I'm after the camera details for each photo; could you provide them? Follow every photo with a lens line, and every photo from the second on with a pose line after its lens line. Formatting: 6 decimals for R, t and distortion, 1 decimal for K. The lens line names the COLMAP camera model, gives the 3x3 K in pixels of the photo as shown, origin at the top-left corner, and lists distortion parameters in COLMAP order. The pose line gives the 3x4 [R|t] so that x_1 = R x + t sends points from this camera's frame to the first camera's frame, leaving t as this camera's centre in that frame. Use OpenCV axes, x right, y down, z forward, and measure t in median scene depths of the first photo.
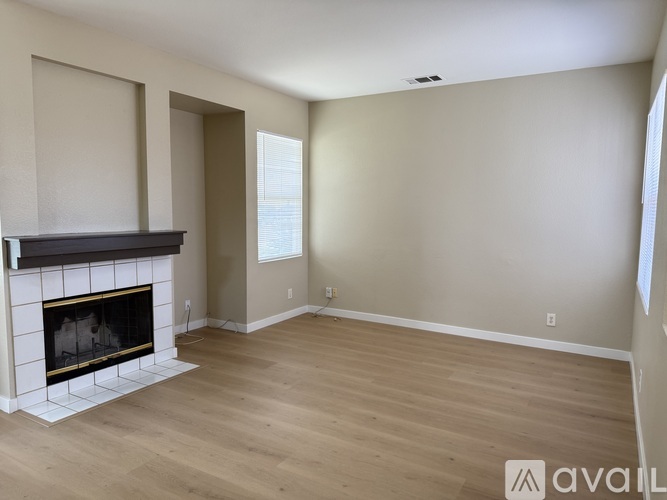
lens RADIAL K [[468.4, 0, 335.0], [0, 468.4, 249.7], [0, 0, 1]] dist [0.028299, -0.030217]
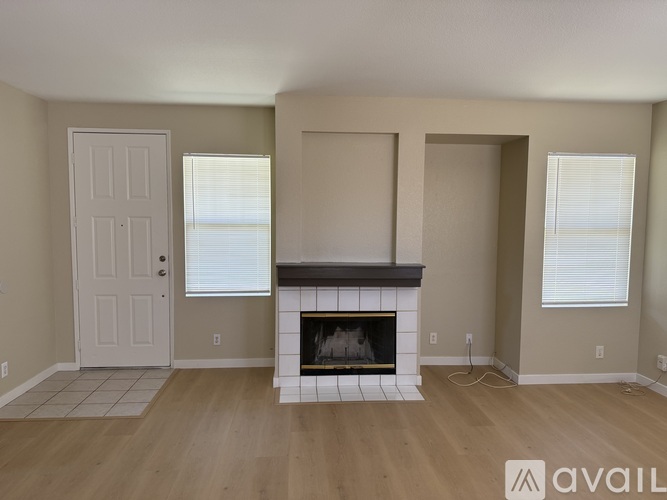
lens RADIAL K [[468.4, 0, 334.1], [0, 468.4, 247.8], [0, 0, 1]] dist [0.028299, -0.030217]
pose [[0.568668, 0.051982, -0.820923, 0.422322], [-0.082030, 0.996610, 0.006283, -0.071034], [0.818467, 0.063767, 0.571004, 0.245272]]
